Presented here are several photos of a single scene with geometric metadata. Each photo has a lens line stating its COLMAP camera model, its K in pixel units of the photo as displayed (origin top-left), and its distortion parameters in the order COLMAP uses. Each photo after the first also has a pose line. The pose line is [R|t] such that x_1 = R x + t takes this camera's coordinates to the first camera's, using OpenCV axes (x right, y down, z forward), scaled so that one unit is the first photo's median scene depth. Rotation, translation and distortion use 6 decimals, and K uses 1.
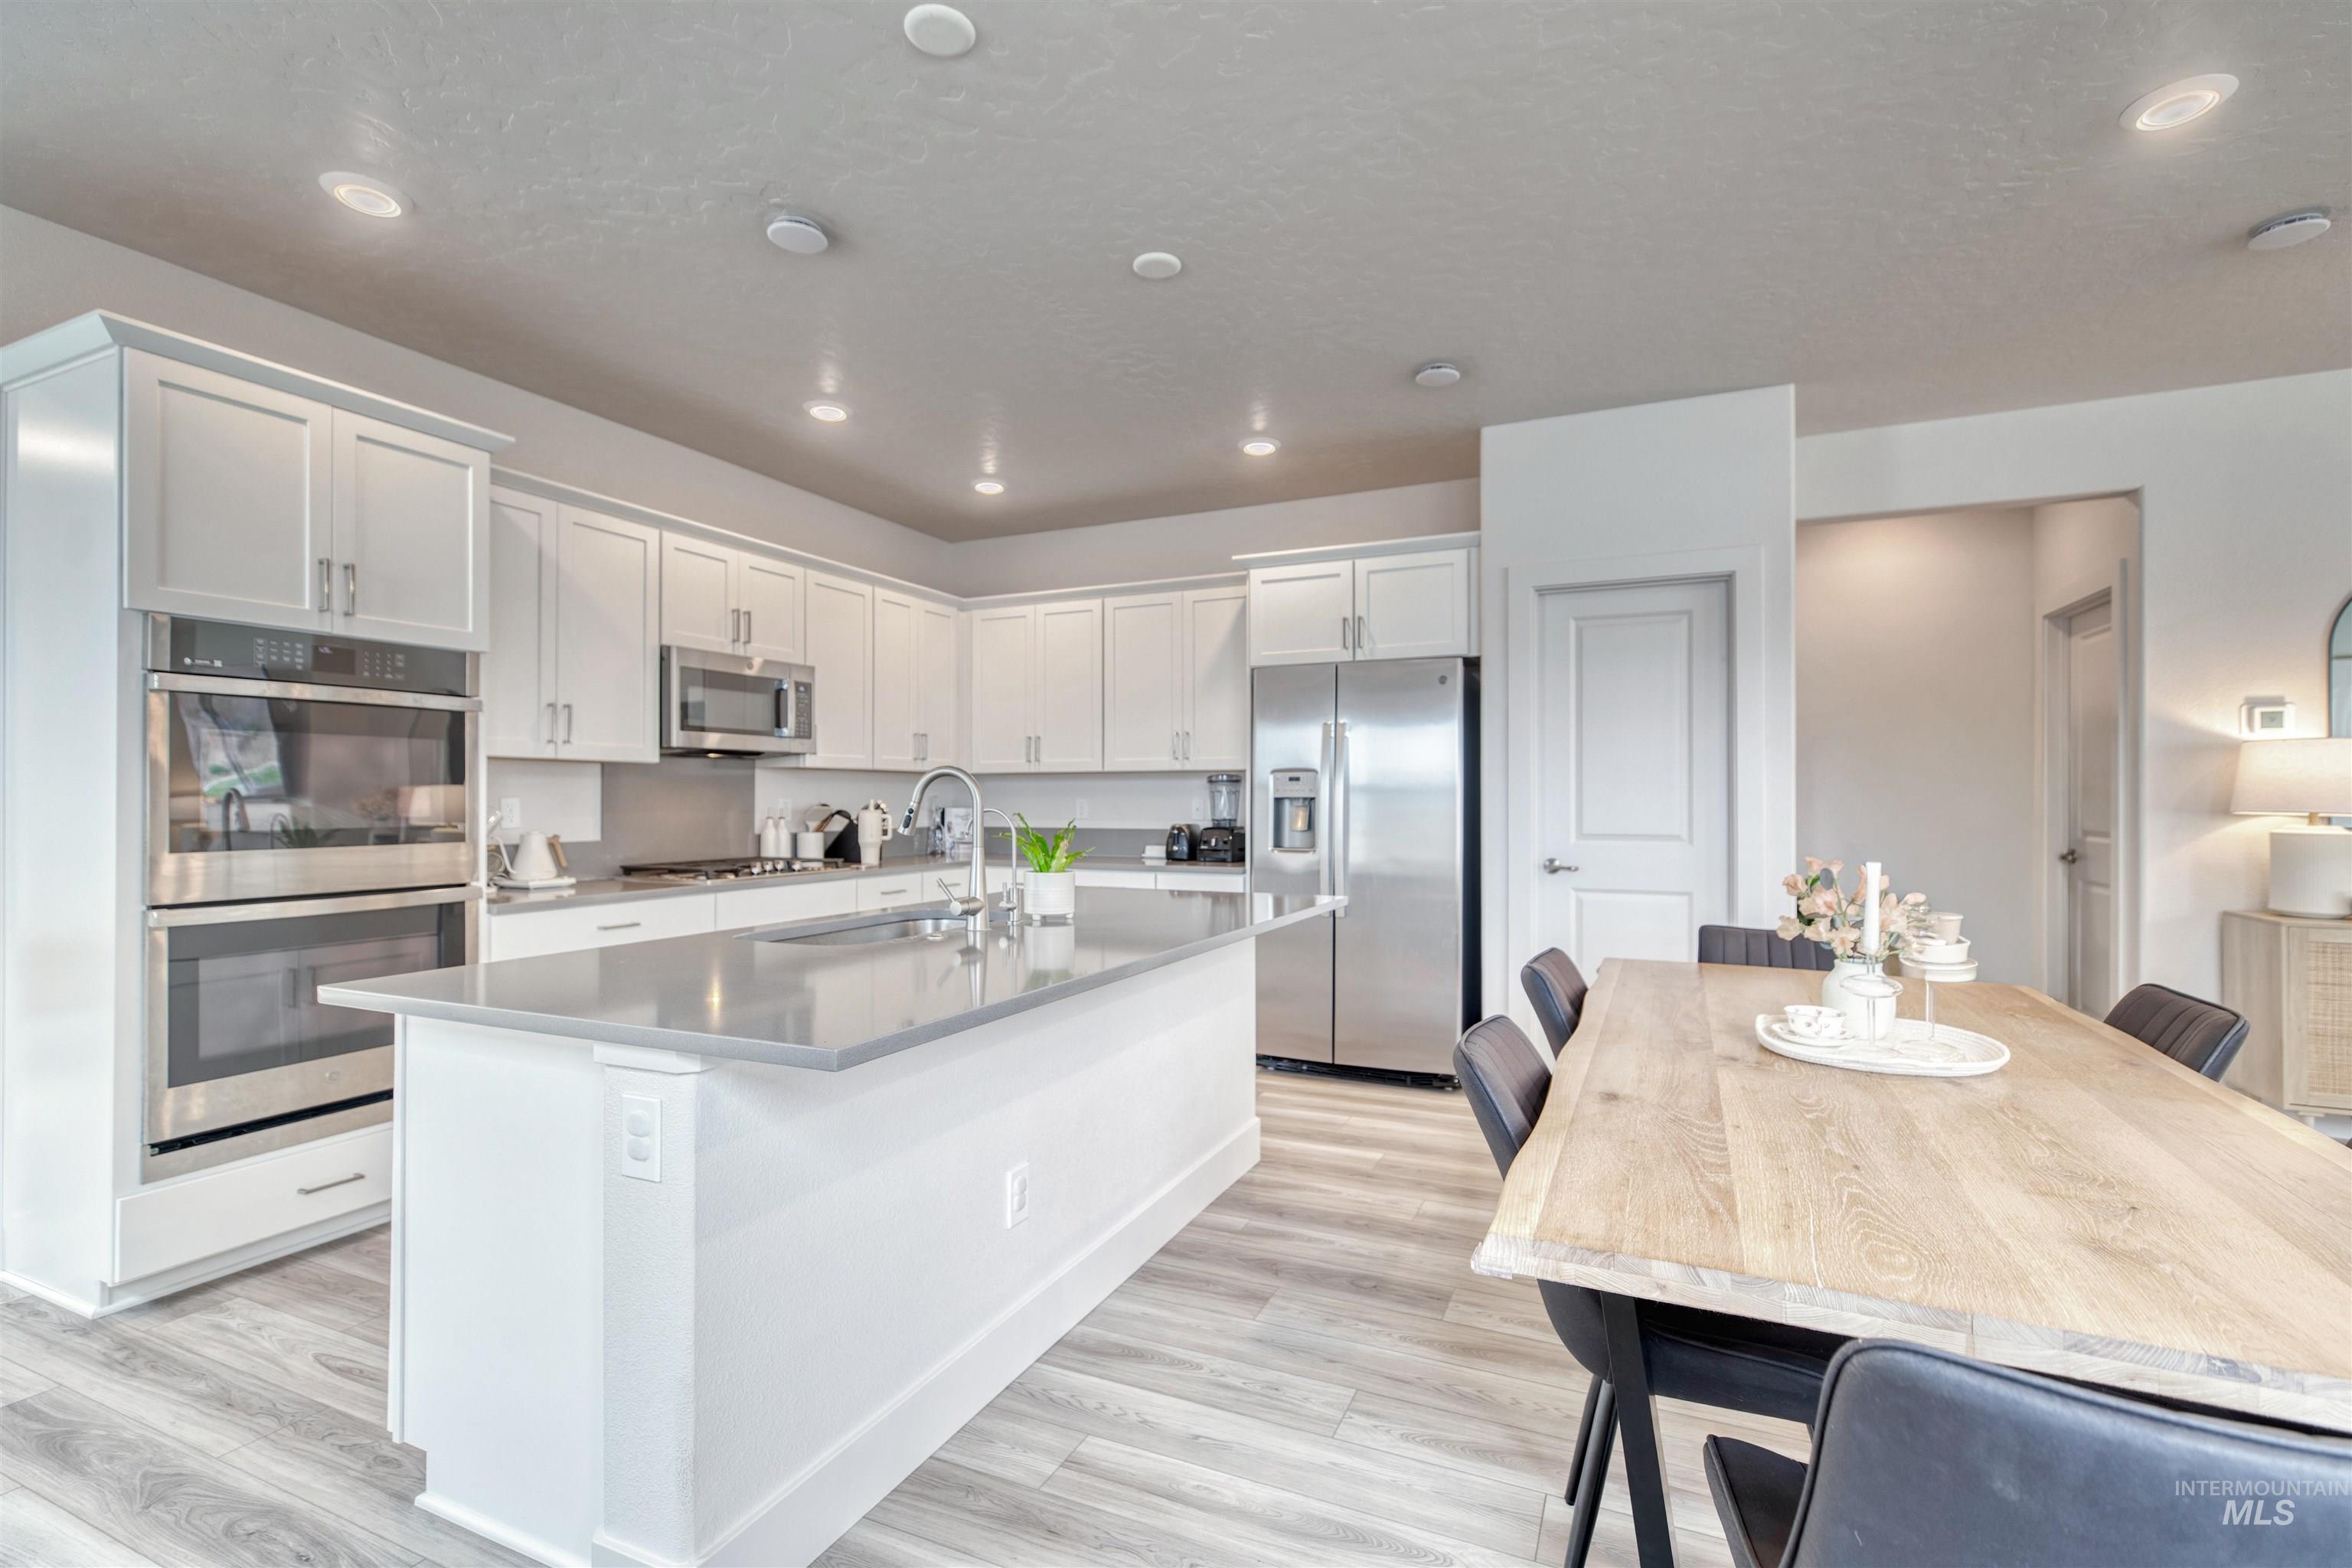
lens RADIAL K [[1043.4, 0, 1176.0], [0, 1043.4, 784.0], [0, 0, 1]] dist [-0.000042, -0.000149]
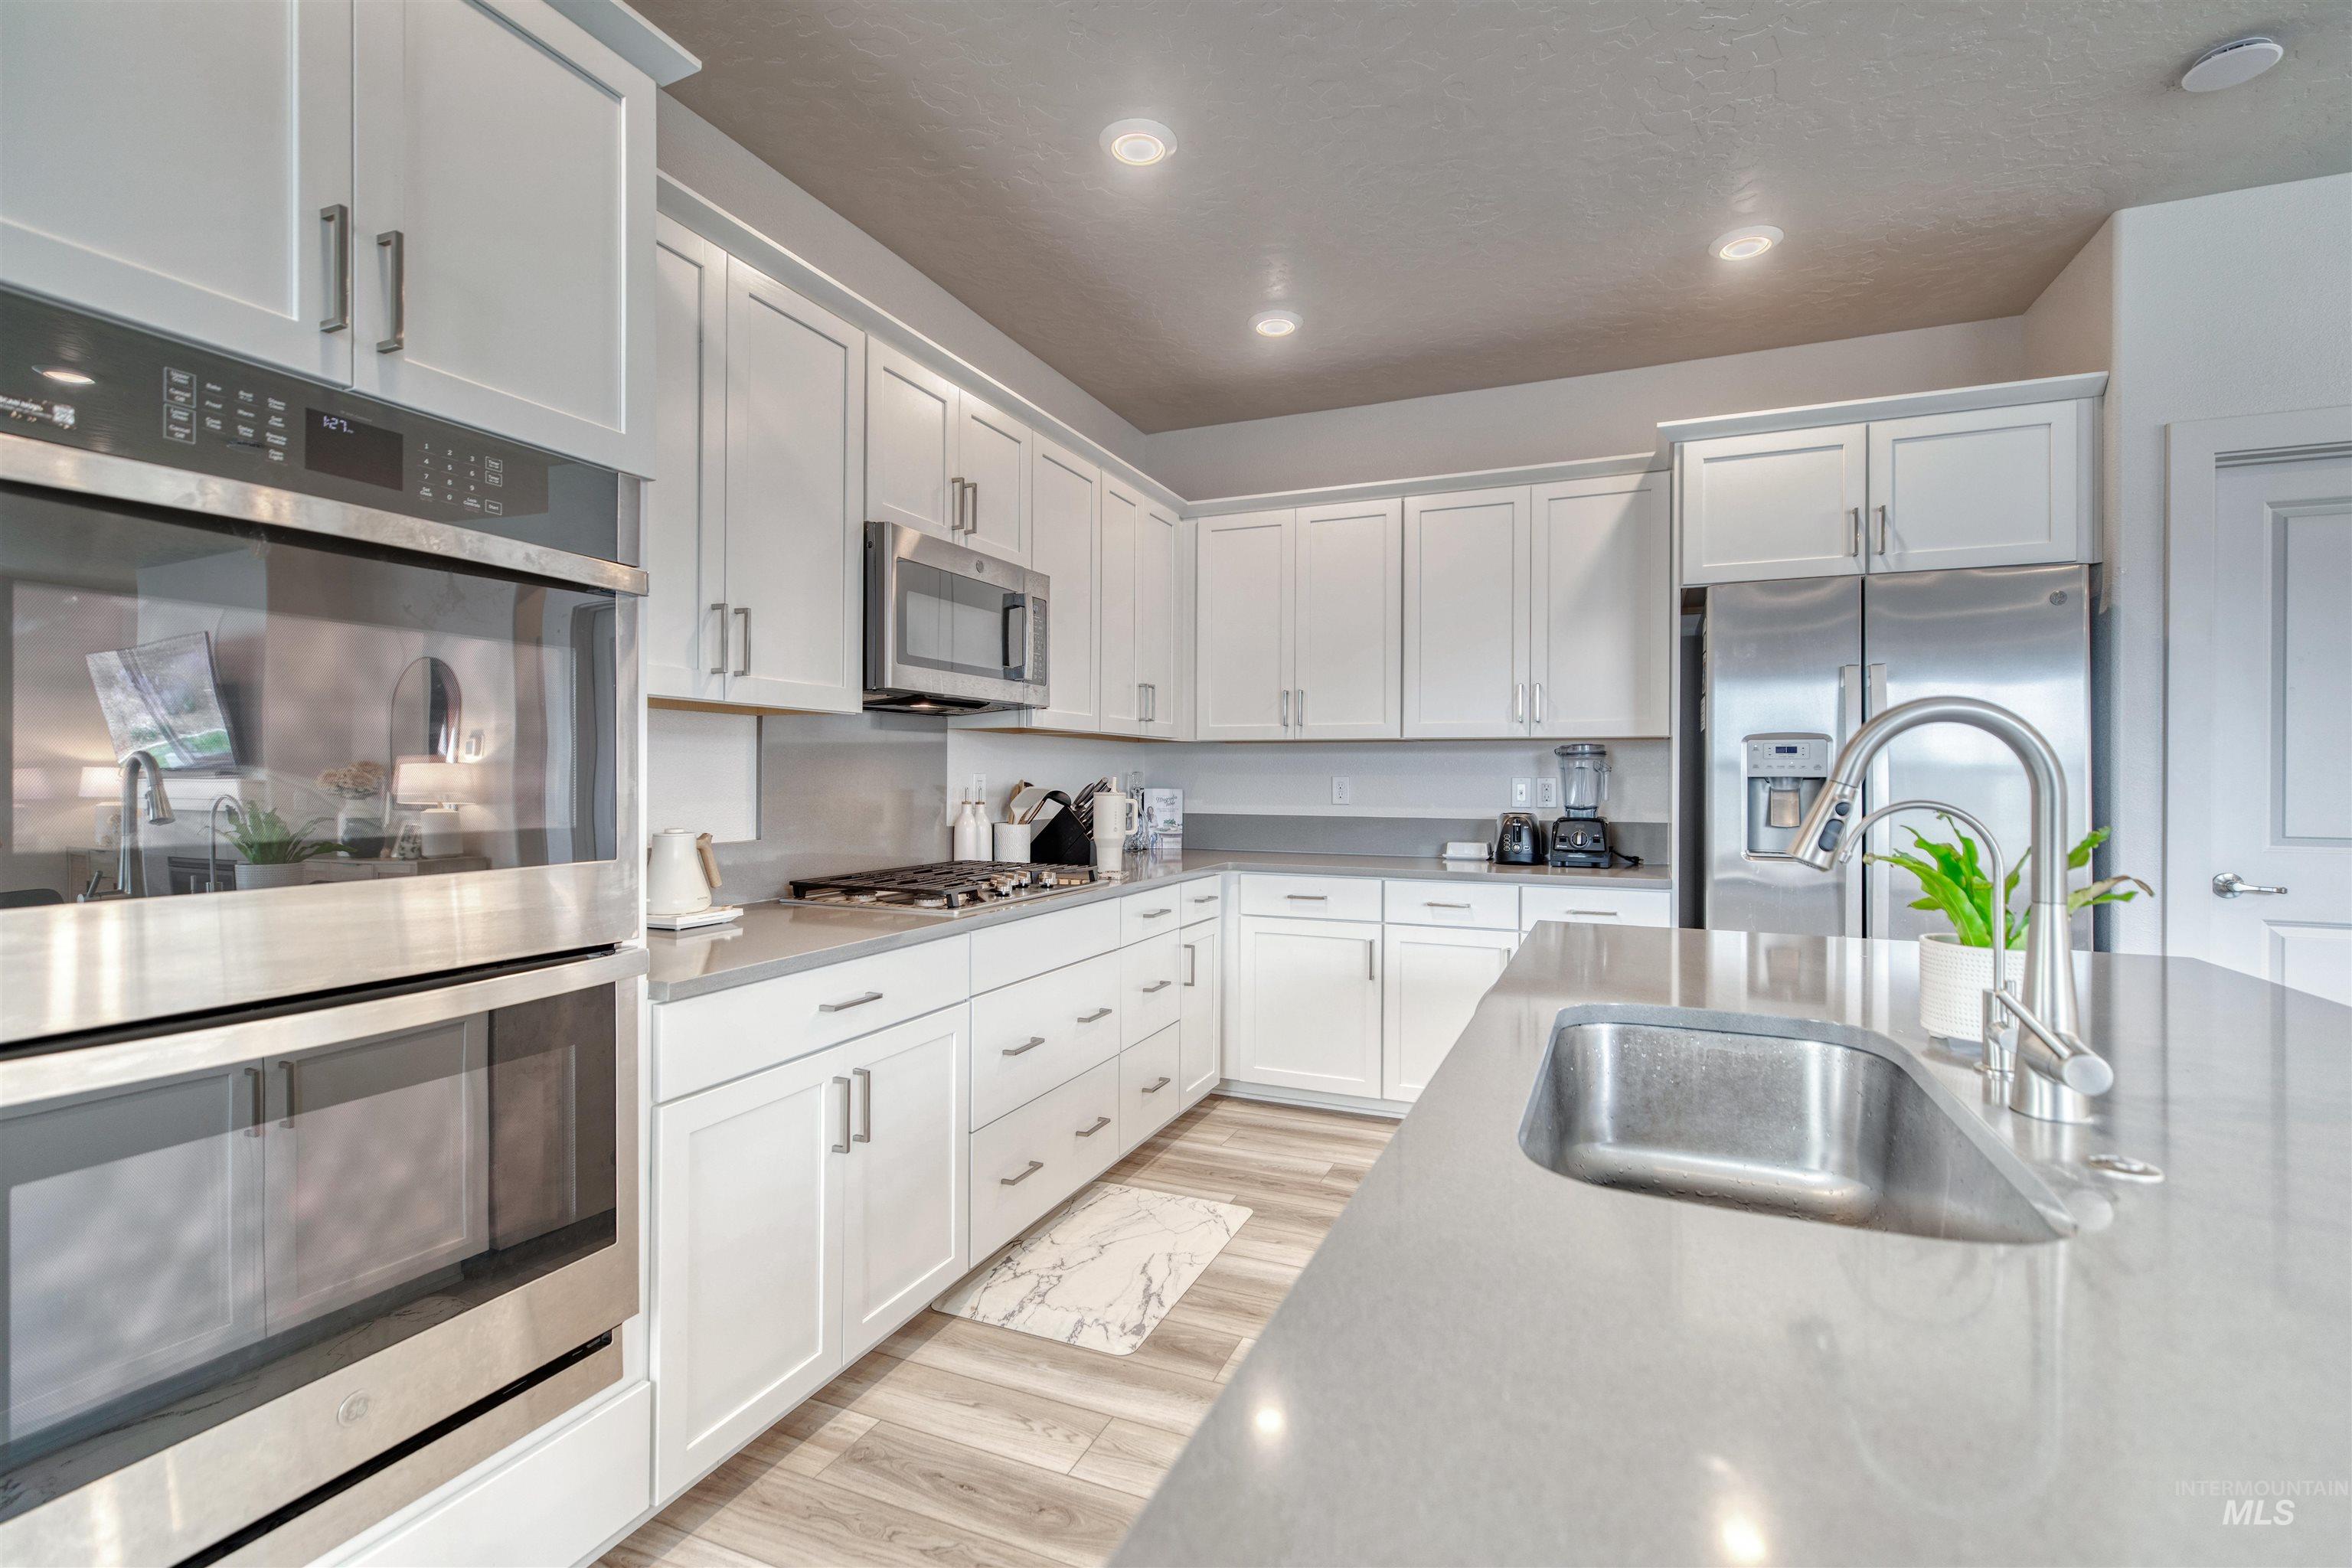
lens RADIAL K [[1050.6, 0, 1176.8], [0, 1050.6, 770.5], [0, 0, 1]] dist [0.000279, -0.000149]
pose [[0.999638, 0.006081, 0.026220, -0.303320], [-0.006301, 0.999945, 0.008328, 0.005502], [-0.026167, -0.008490, 0.999622, 0.352044]]
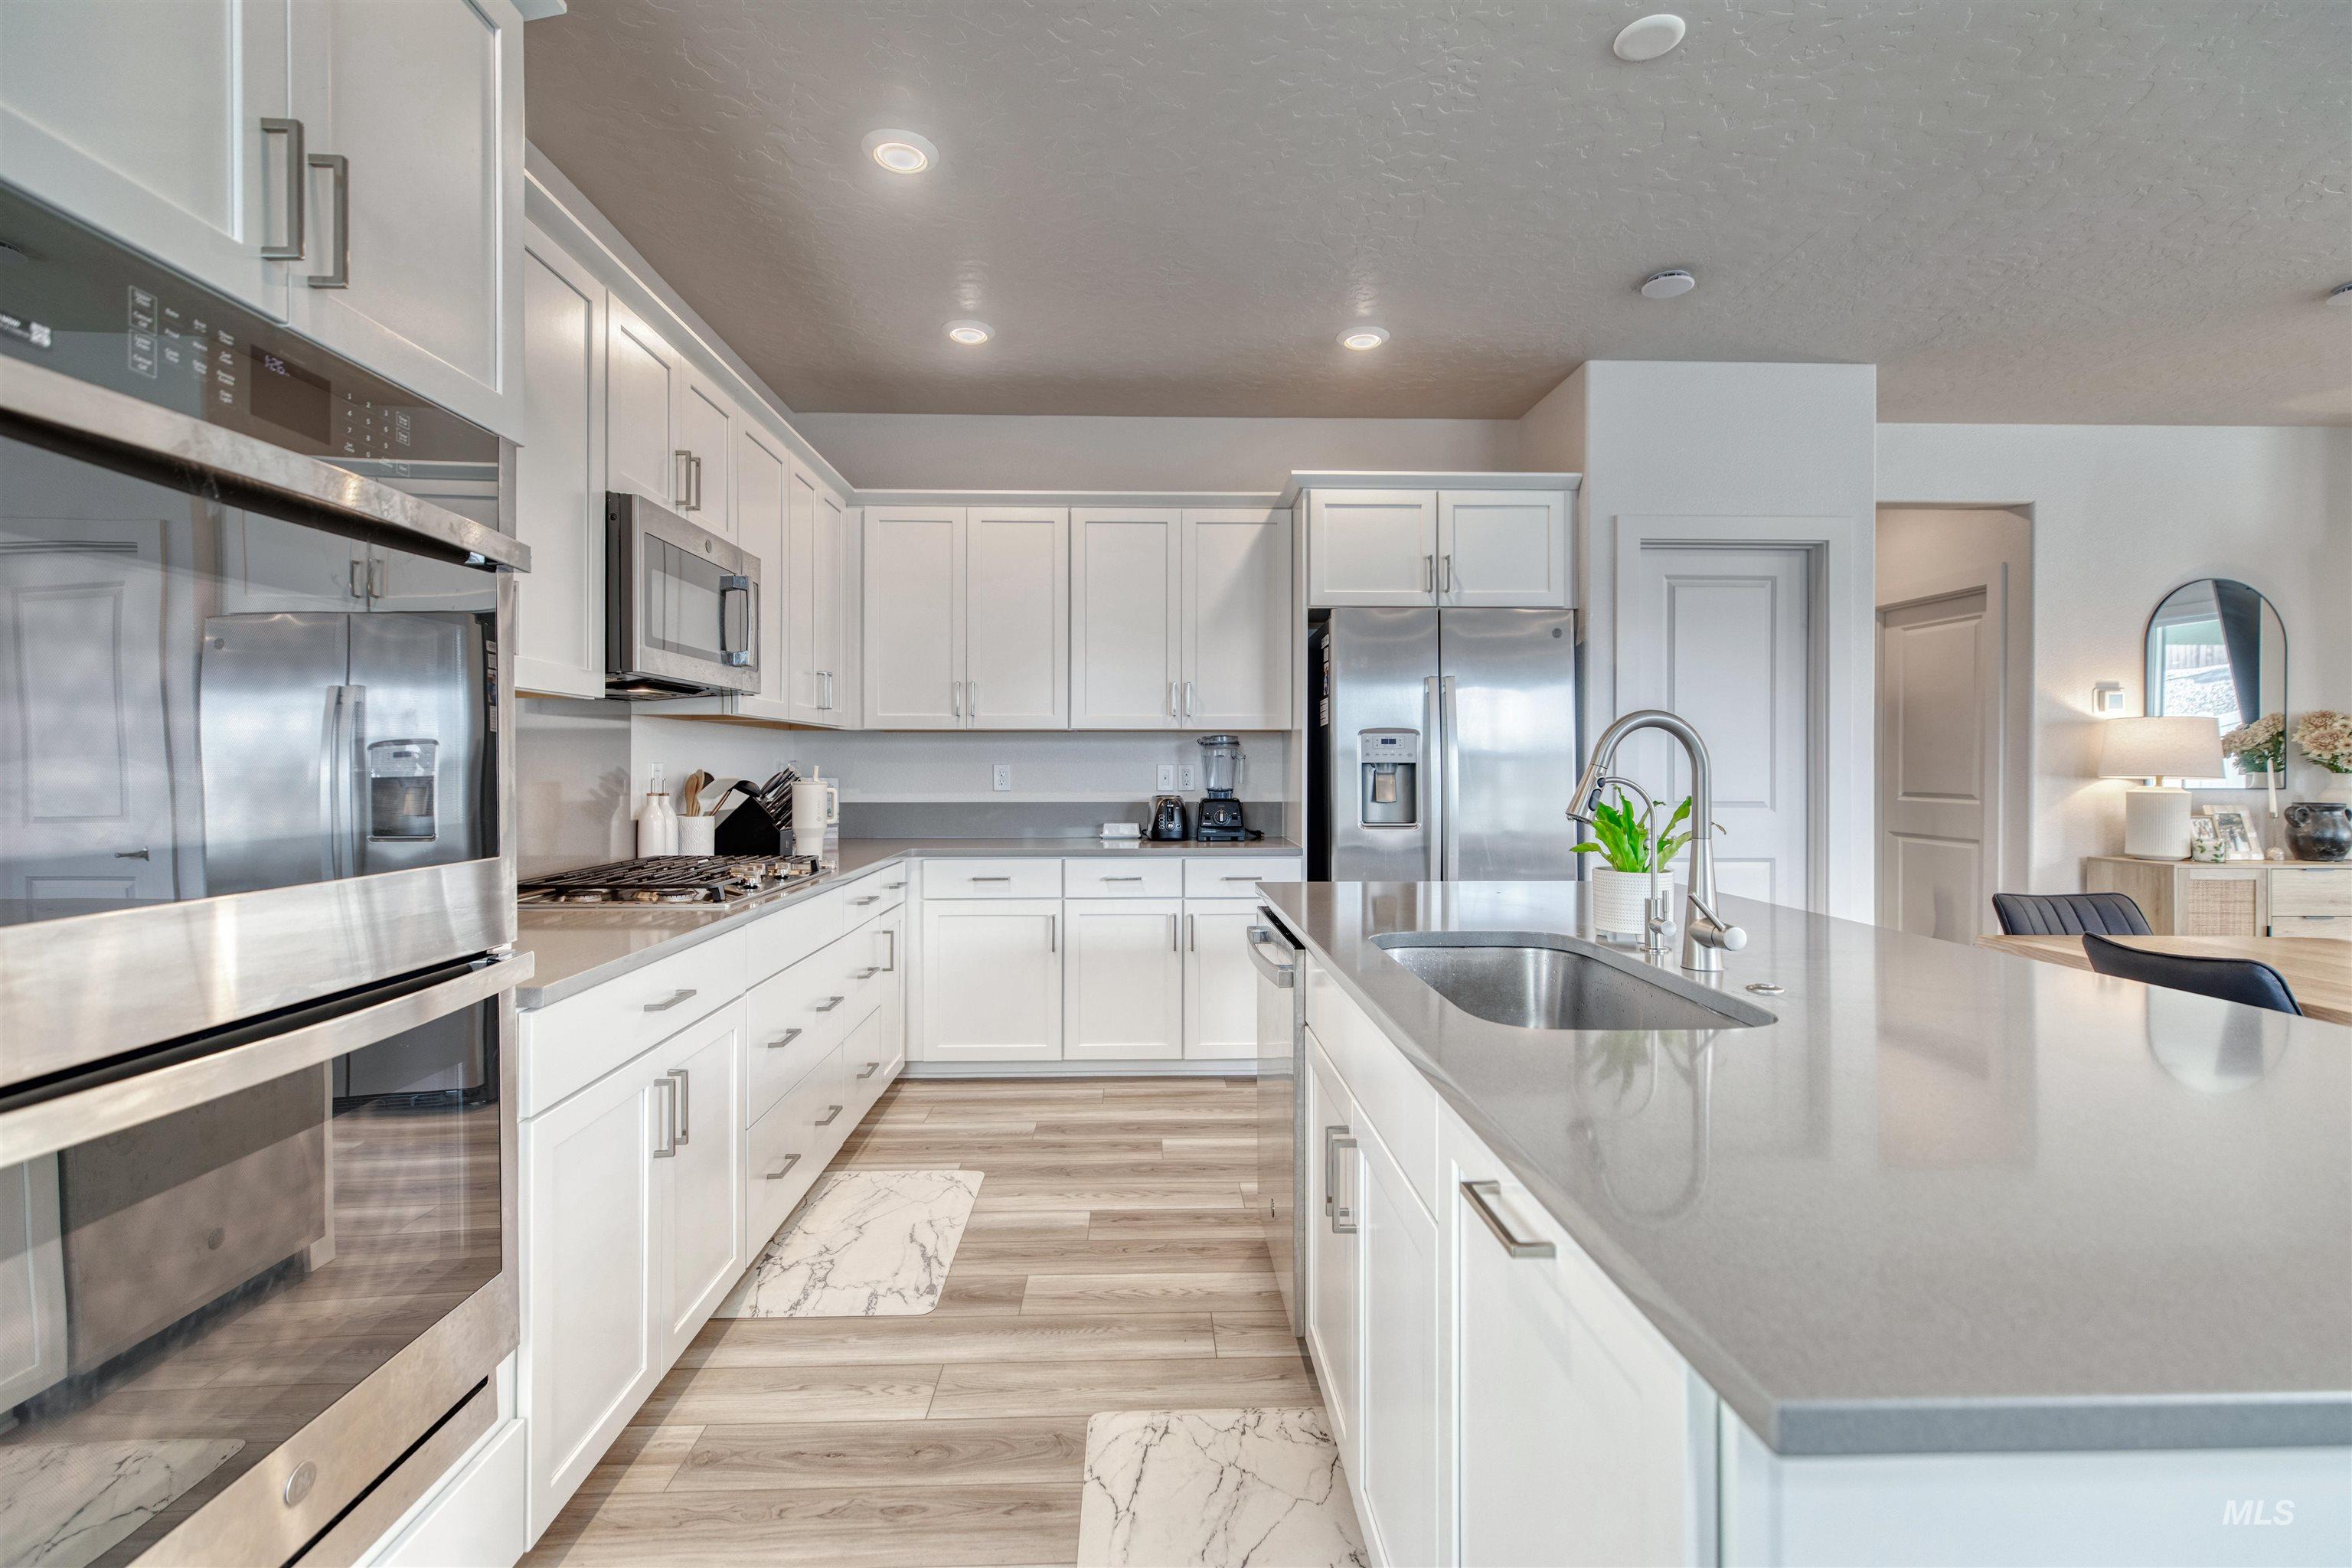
lens RADIAL K [[1053.0, 0, 1170.4], [0, 1053.0, 760.8], [0, 0, 1]] dist [-0.000565, -0.000452]
pose [[0.895749, 0.002712, 0.444553, -0.438847], [-0.006645, 0.999951, 0.007289, 0.006118], [-0.444511, -0.009483, 0.895723, 0.325506]]
